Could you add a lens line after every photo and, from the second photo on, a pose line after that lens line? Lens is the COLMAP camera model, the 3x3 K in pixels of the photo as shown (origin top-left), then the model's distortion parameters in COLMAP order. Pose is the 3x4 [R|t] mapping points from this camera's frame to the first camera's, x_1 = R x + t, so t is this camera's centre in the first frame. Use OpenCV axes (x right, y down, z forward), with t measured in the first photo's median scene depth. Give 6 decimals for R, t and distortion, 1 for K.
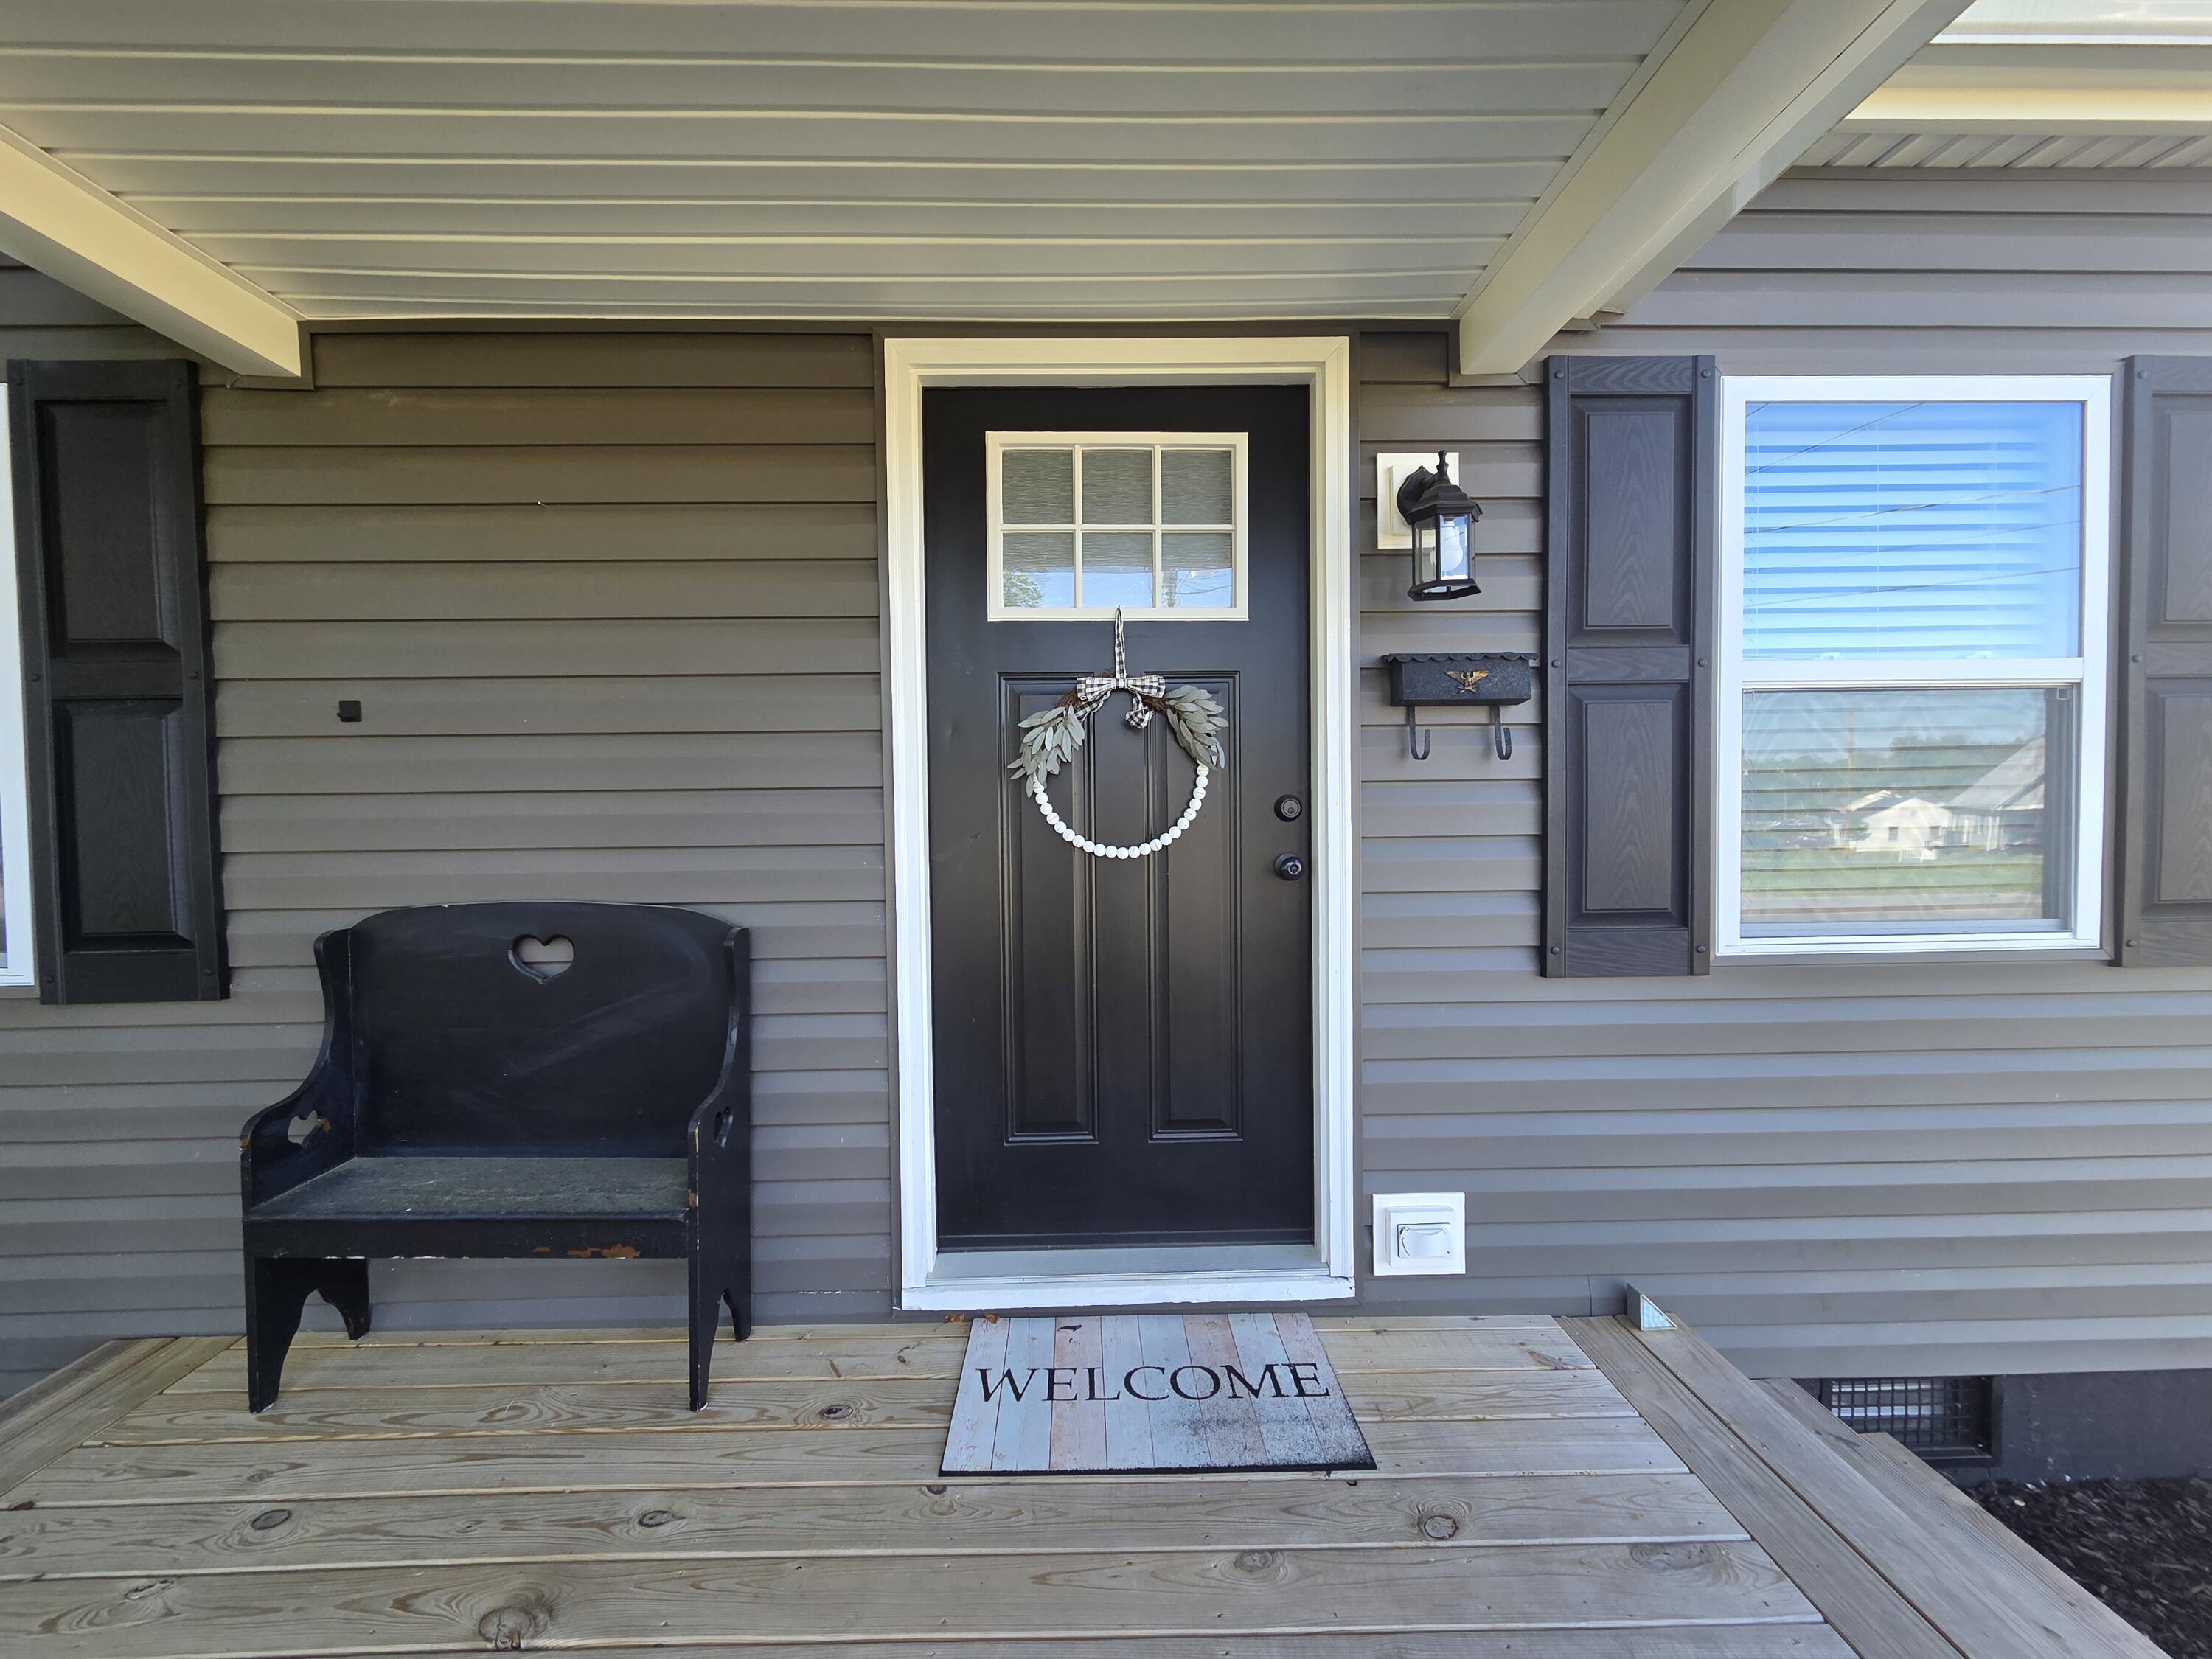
lens RADIAL K [[891.2, 0, 1096.1], [0, 891.2, 836.2], [0, 0, 1]] dist [-0.000372, 0.001571]
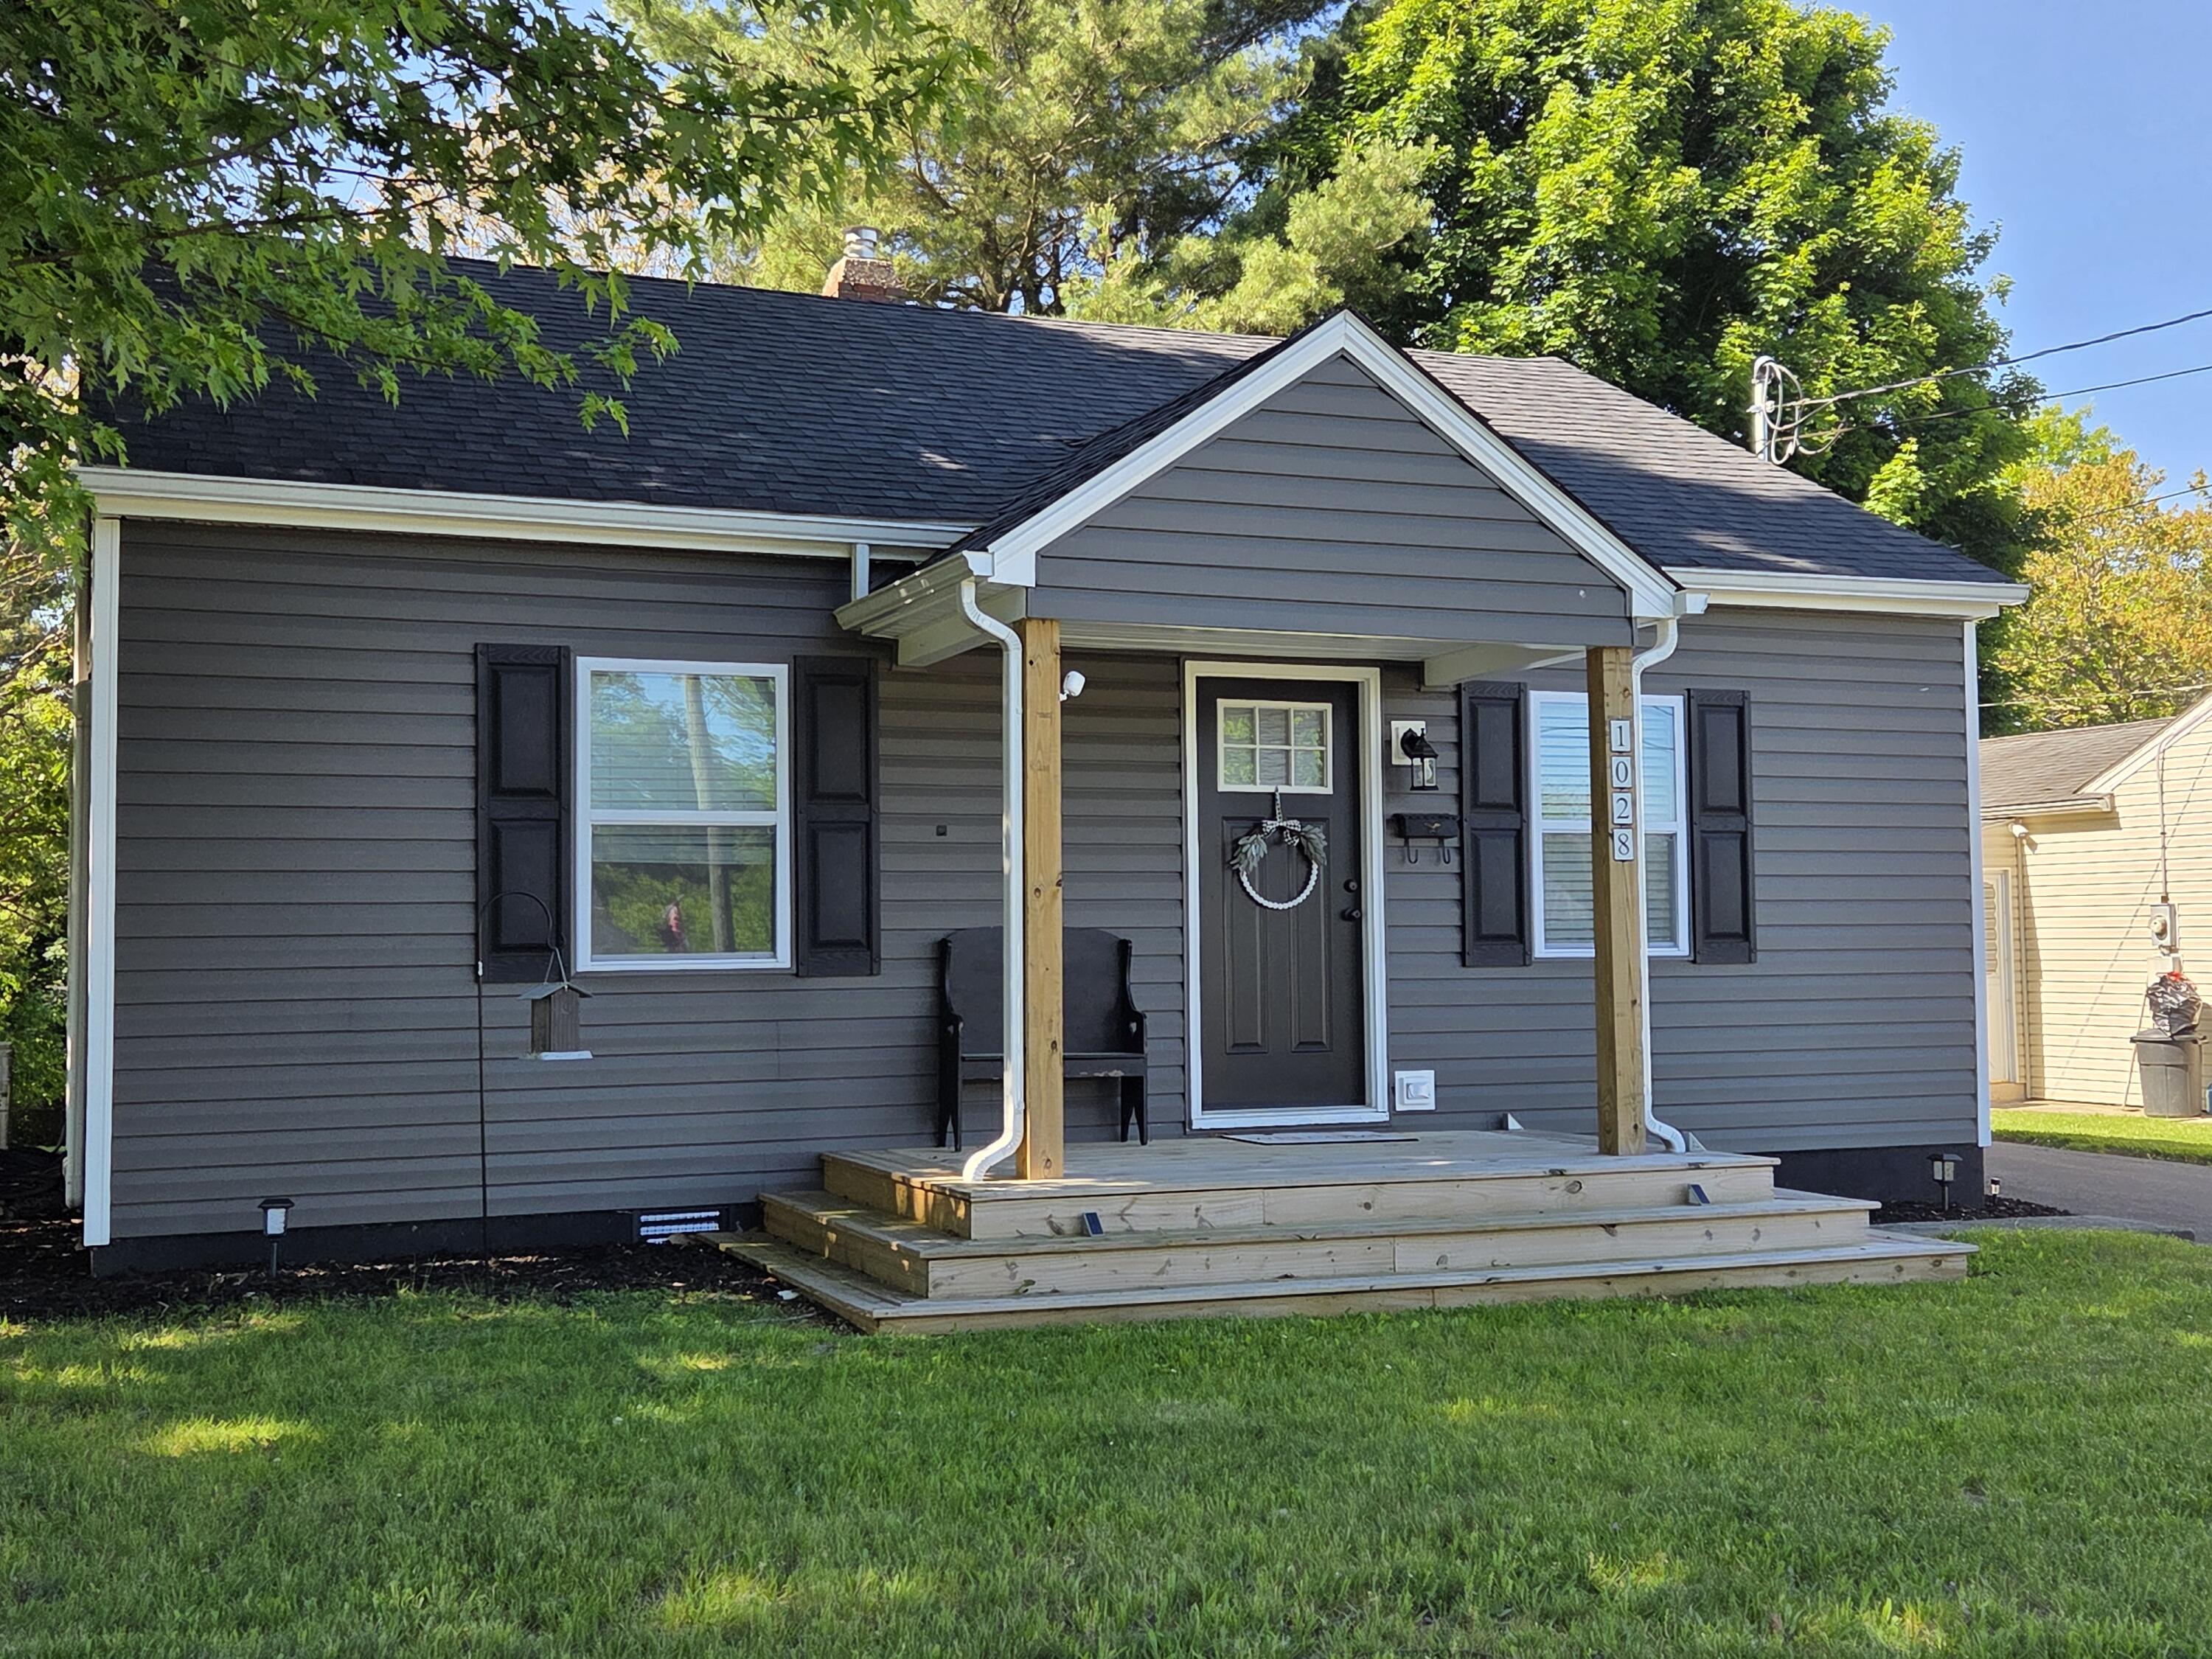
lens RADIAL K [[2408.4, 0, 1095.6], [0, 2408.4, 809.3], [0, 0, 1]] dist [0.082172, 0.000000]
pose [[0.929303, 0.022824, 0.368613, -2.460462], [0.009151, 0.996359, -0.084764, 0.267220], [-0.369205, 0.082145, 0.925710, -4.059969]]
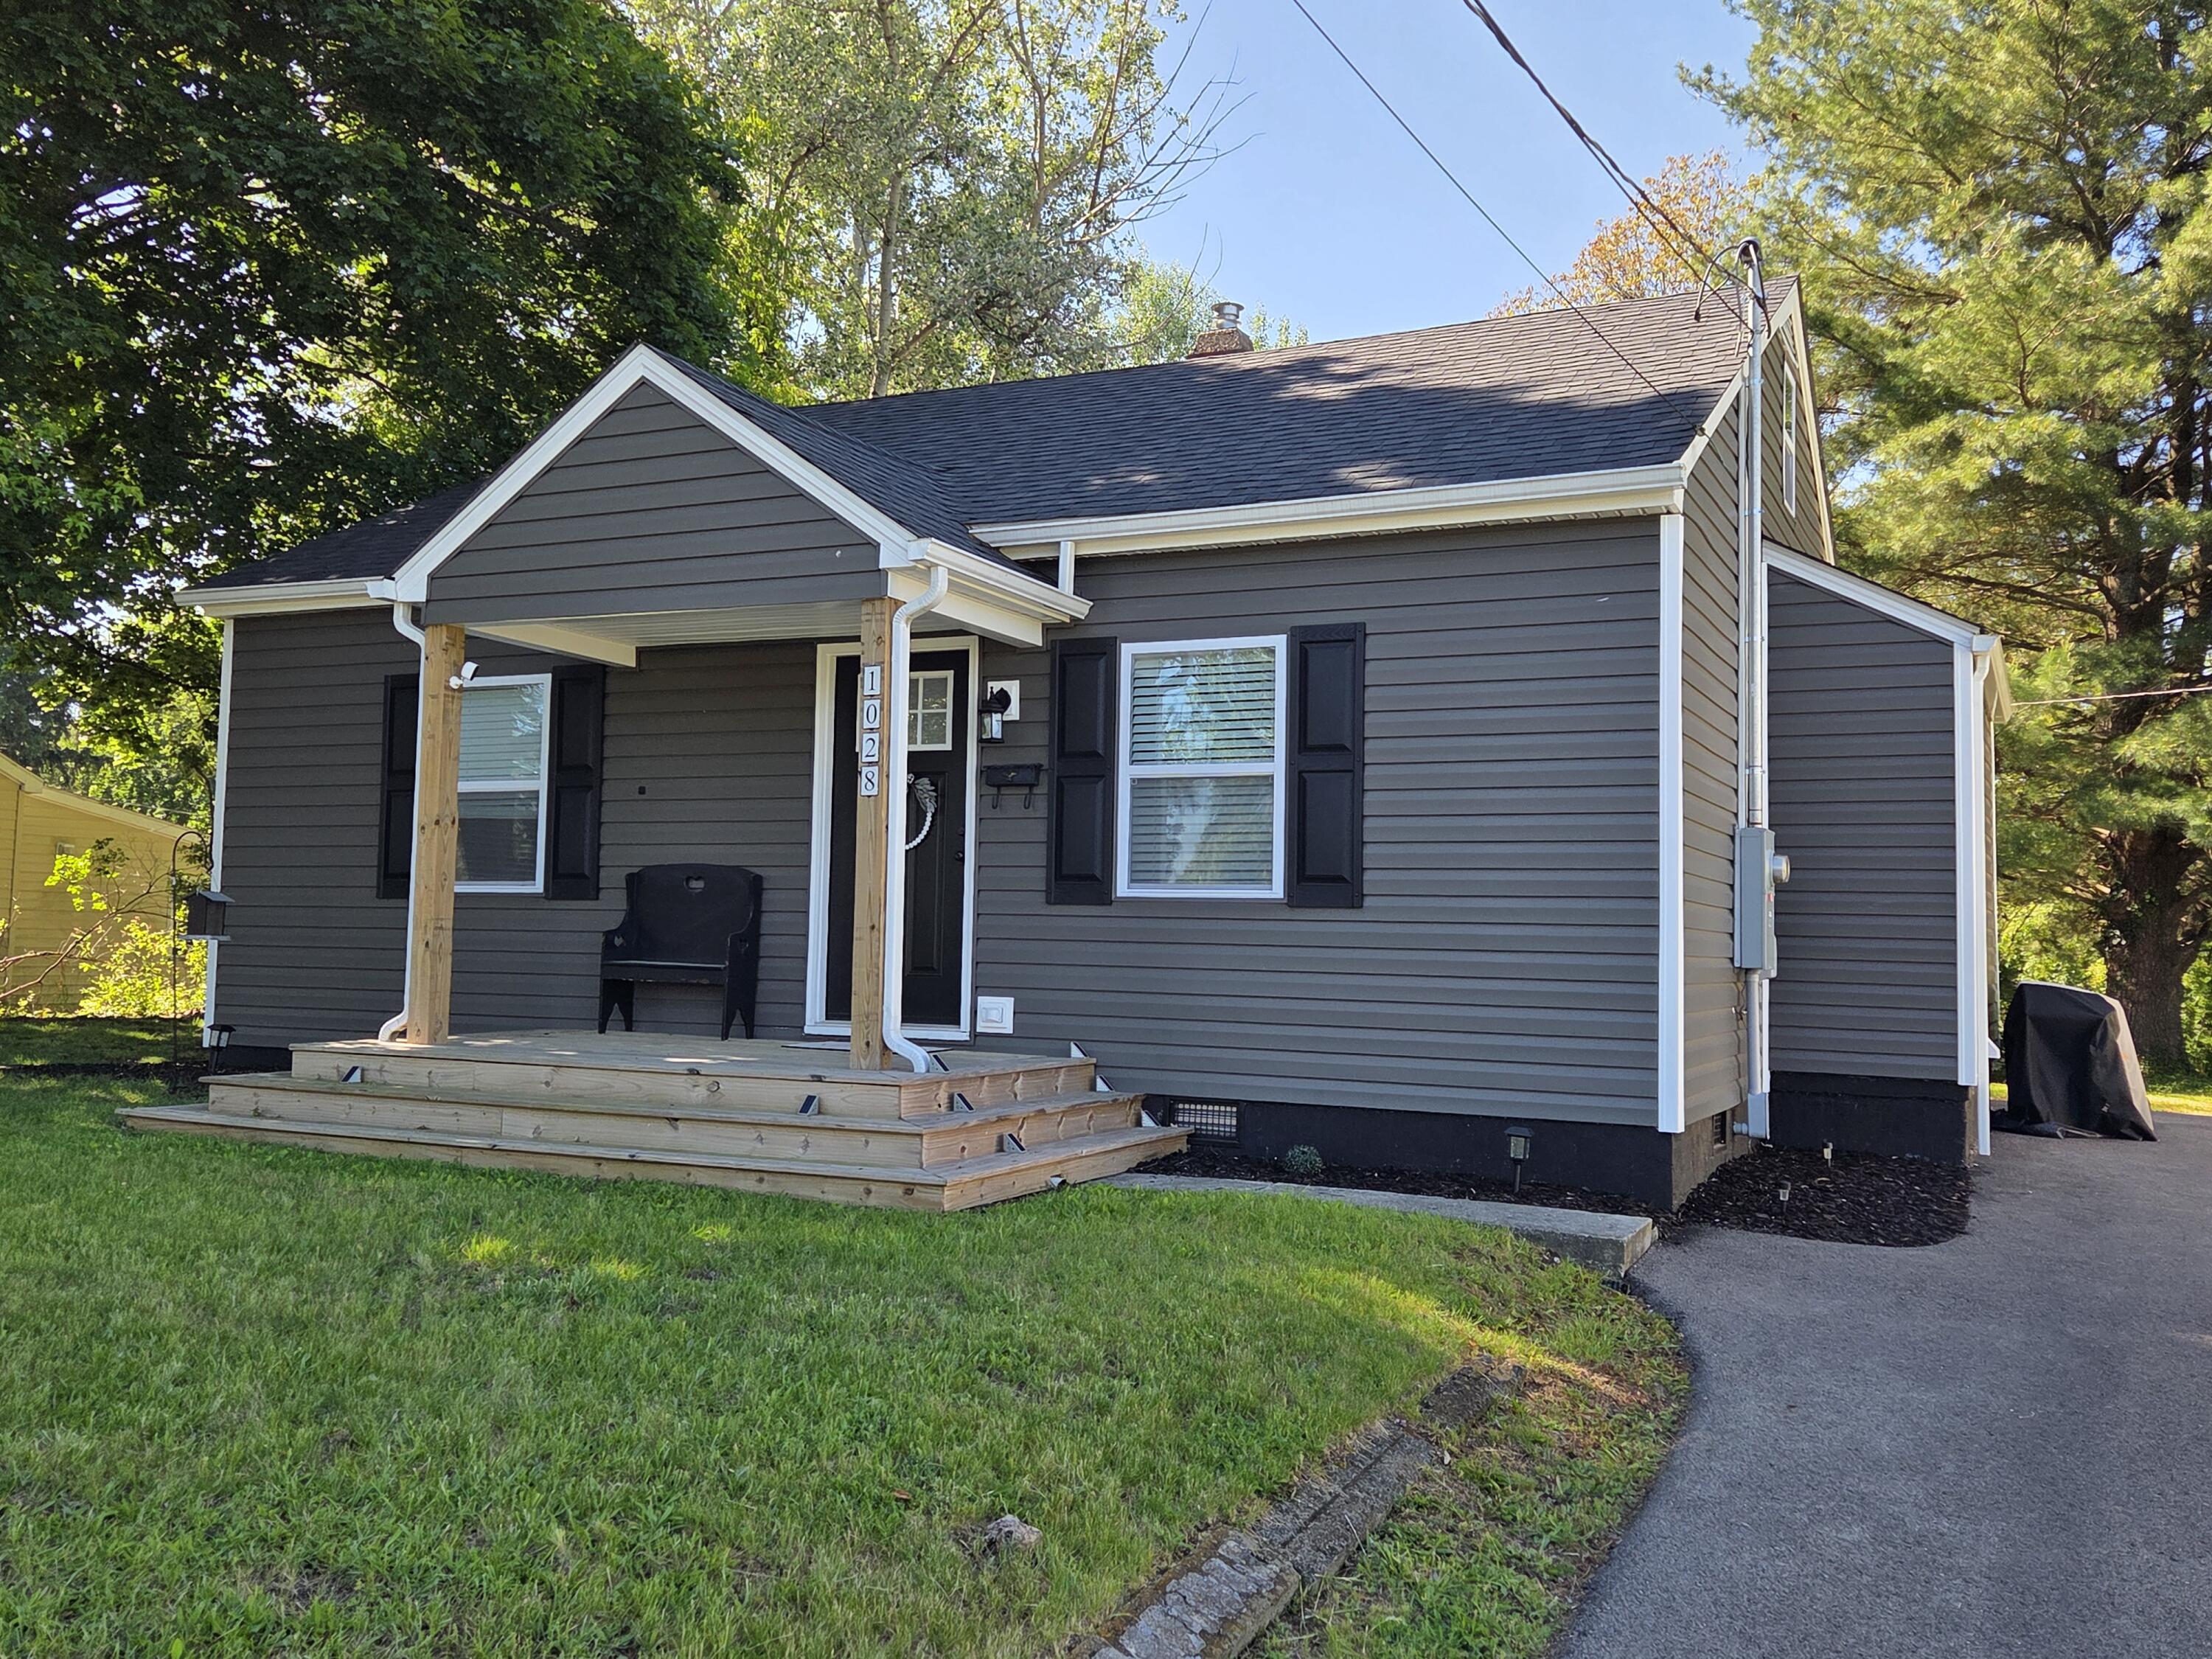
lens RADIAL K [[1932.0, 0, 1095.8], [0, 1932.0, 787.4], [0, 0, 1]] dist [0.101378, -0.093984]
pose [[0.890212, -0.005249, -0.455516, 2.908786], [-0.041691, 0.994799, -0.092939, 0.320863], [0.453635, 0.101726, 0.885363, -3.400997]]
